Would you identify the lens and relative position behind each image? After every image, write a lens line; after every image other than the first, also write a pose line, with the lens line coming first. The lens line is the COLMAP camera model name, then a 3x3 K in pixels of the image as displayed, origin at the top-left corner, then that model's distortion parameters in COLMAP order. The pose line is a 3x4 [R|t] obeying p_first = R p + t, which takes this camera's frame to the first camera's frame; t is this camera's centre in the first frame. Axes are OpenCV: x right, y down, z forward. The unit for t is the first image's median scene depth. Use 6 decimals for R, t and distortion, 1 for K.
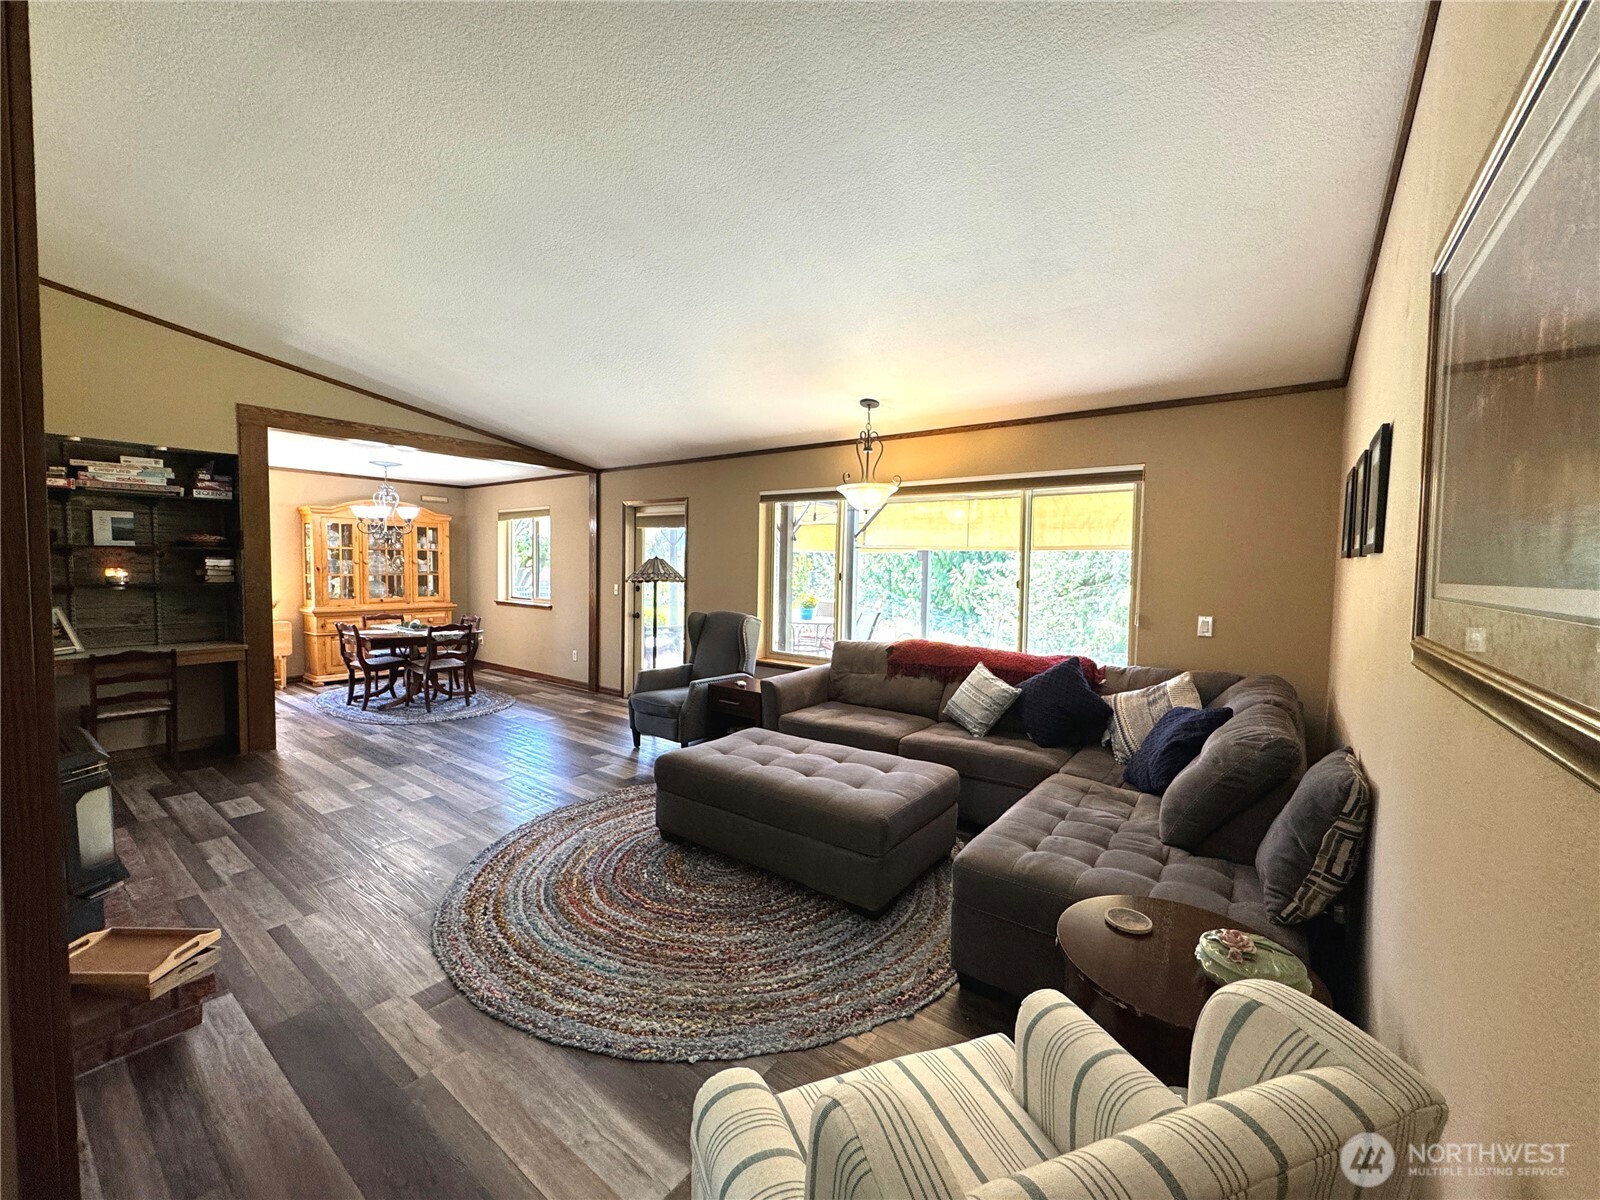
lens RADIAL K [[638.6, 0, 803.4], [0, 638.6, 598.5], [0, 0, 1]] dist [-0.000361, -0.000066]
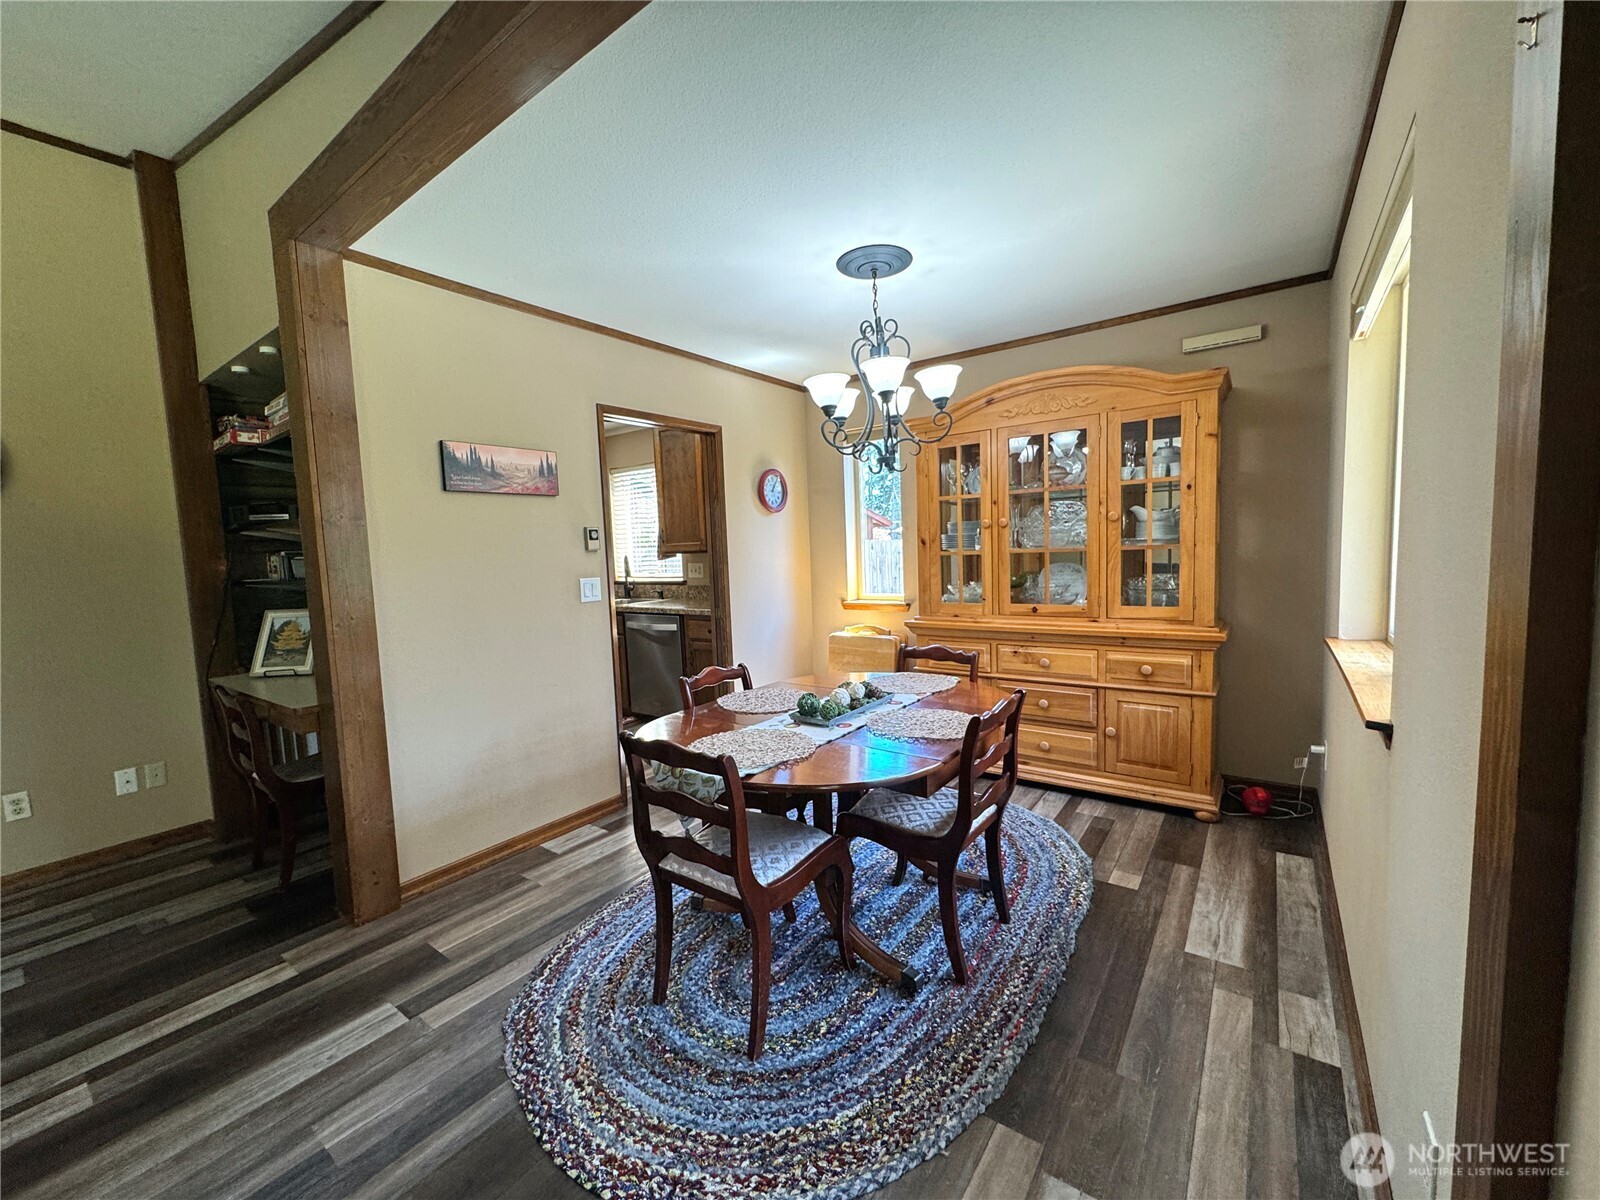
lens RADIAL K [[638.6, 0, 796.5], [0, 638.6, 599.1], [0, 0, 1]] dist [-0.000361, -0.000066]
pose [[0.007196, 0.067665, -0.997682, -0.403191], [-0.015704, 0.997593, 0.067545, -0.054523], [0.999851, 0.015182, 0.008241, 1.480926]]
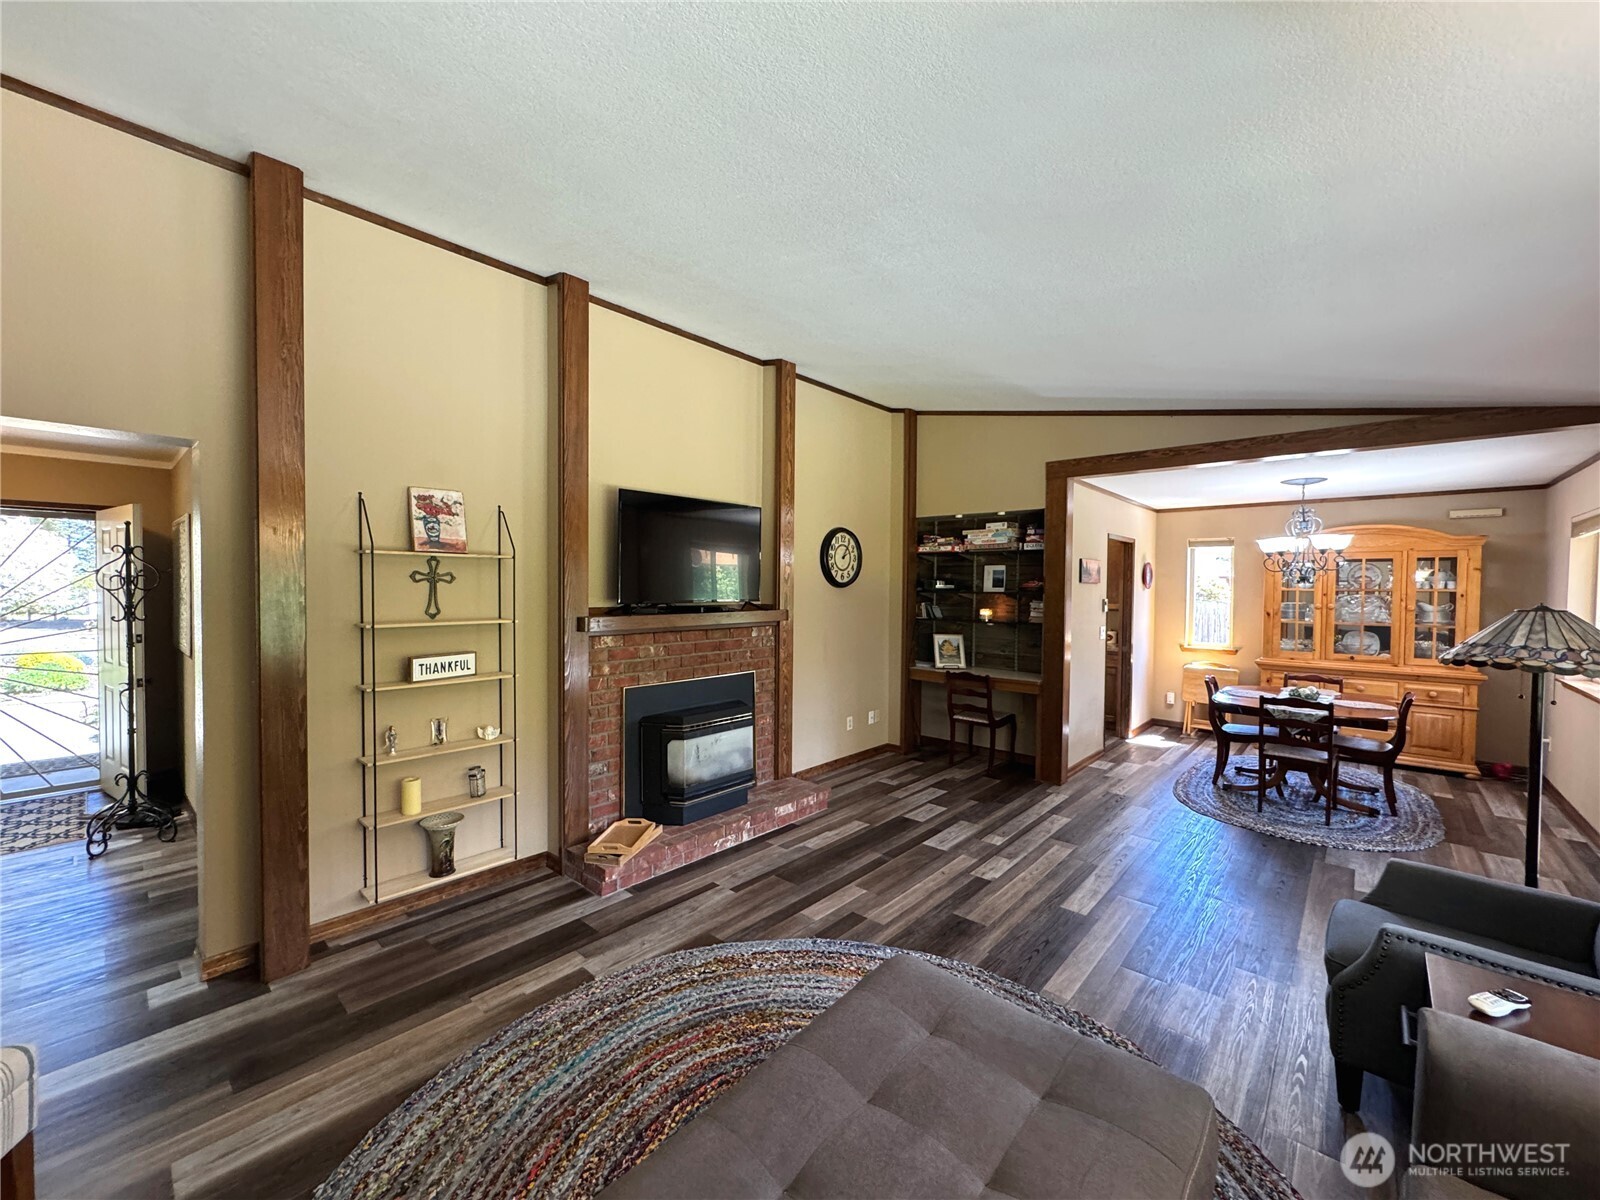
lens RADIAL K [[638.6, 0, 796.9], [0, 638.6, 600.8], [0, 0, 1]] dist [-0.000361, -0.000066]
pose [[-0.087236, 0.007932, -0.996156, 0.271315], [-0.064914, 0.997798, 0.013629, -0.056268], [0.994070, 0.065853, -0.086529, 0.719367]]
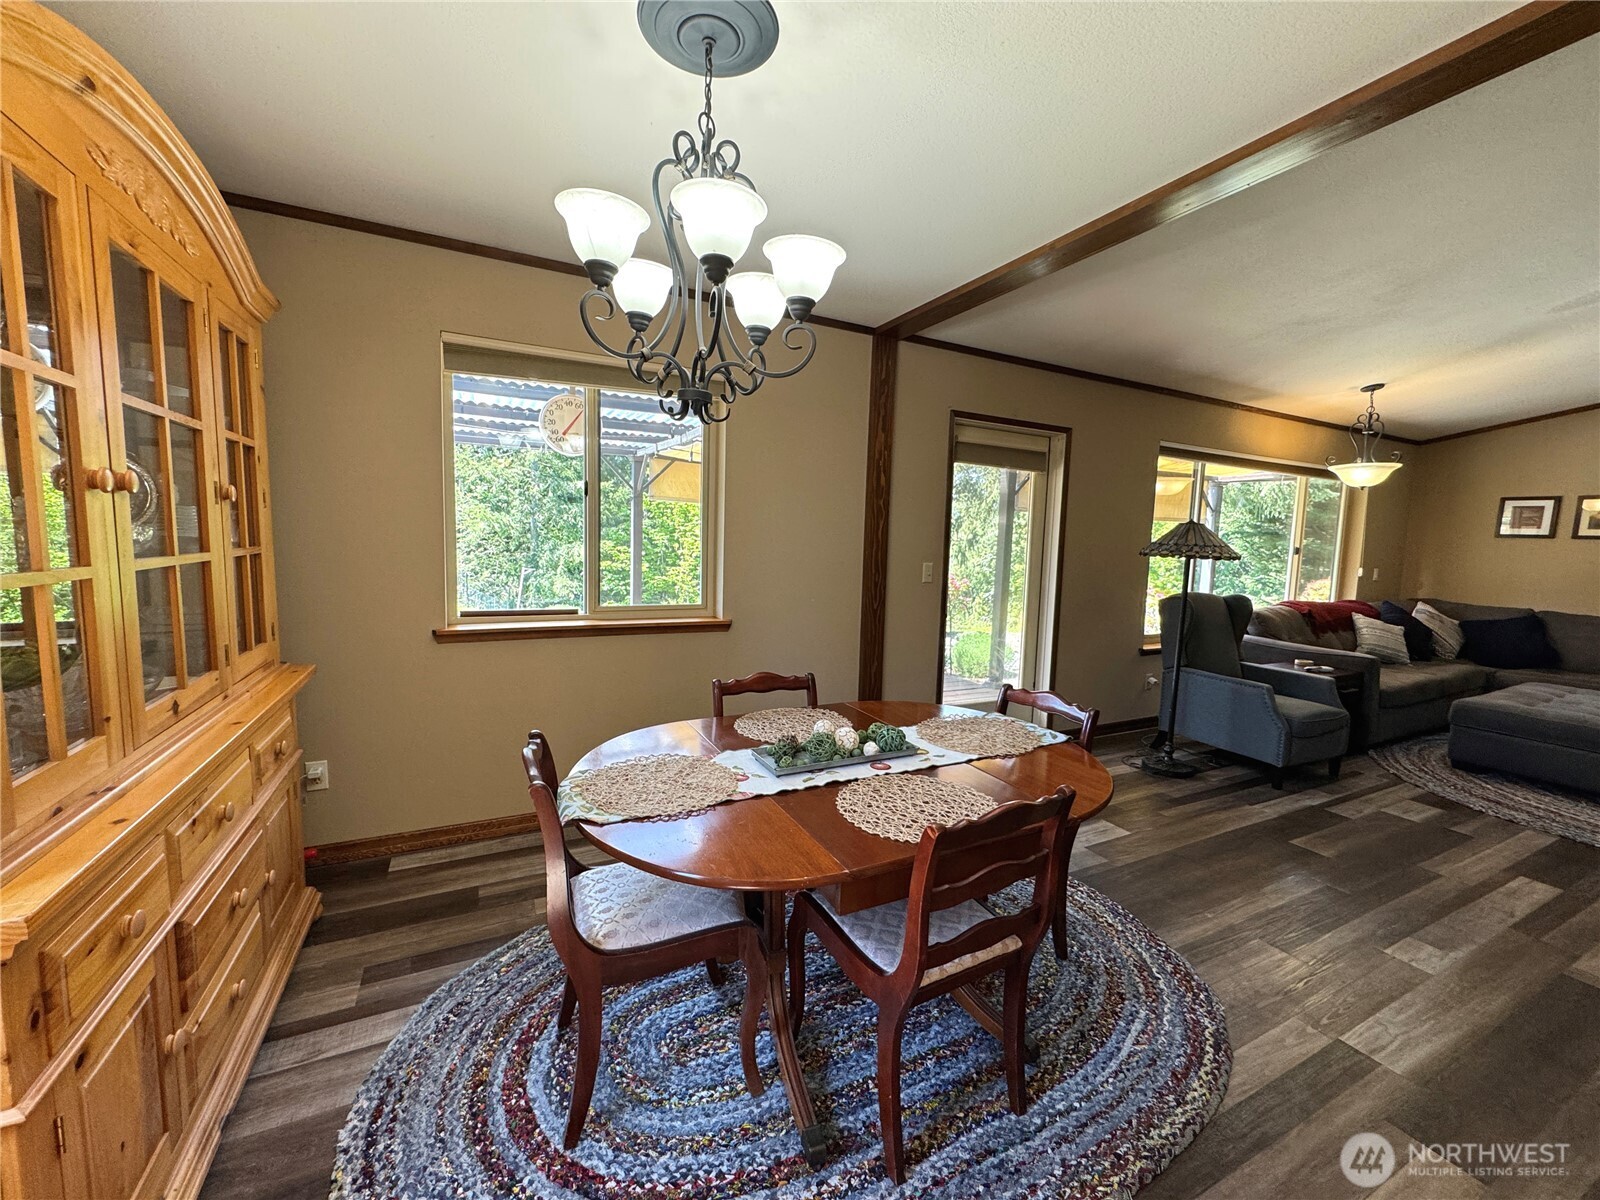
lens RADIAL K [[638.6, 0, 799.6], [0, 638.6, 603.6], [0, 0, 1]] dist [-0.000361, -0.000066]
pose [[0.445781, -0.097146, 0.889855, -1.311080], [0.024405, 0.995043, 0.096403, -0.068408], [-0.894809, -0.021258, 0.445942, 1.362846]]
